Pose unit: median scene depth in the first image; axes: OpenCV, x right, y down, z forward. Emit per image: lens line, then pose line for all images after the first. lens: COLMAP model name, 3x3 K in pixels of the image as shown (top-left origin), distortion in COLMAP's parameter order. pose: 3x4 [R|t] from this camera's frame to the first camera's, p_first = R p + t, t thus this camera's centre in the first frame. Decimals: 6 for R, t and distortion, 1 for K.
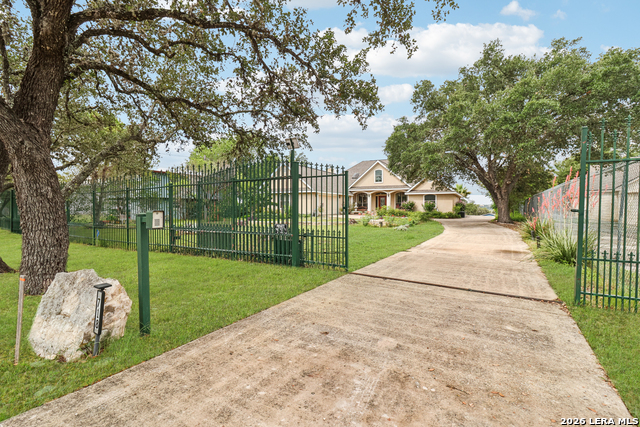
lens RADIAL K [[304.7, 0, 320.0], [0, 304.7, 213.5], [0, 0, 1]] dist [0.002232, 0.000399]
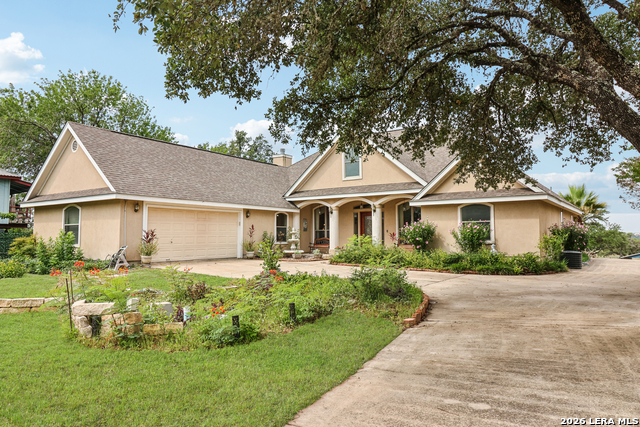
lens RADIAL K [[457.3, 0, 320.0], [0, 457.3, 213.5], [0, 0, 1]] dist [-0.001082, -0.000380]
pose [[0.992865, -0.012201, -0.118619, 0.235818], [0.003120, 0.997069, -0.076445, -0.010285], [0.119204, 0.075529, 0.989993, 0.431650]]
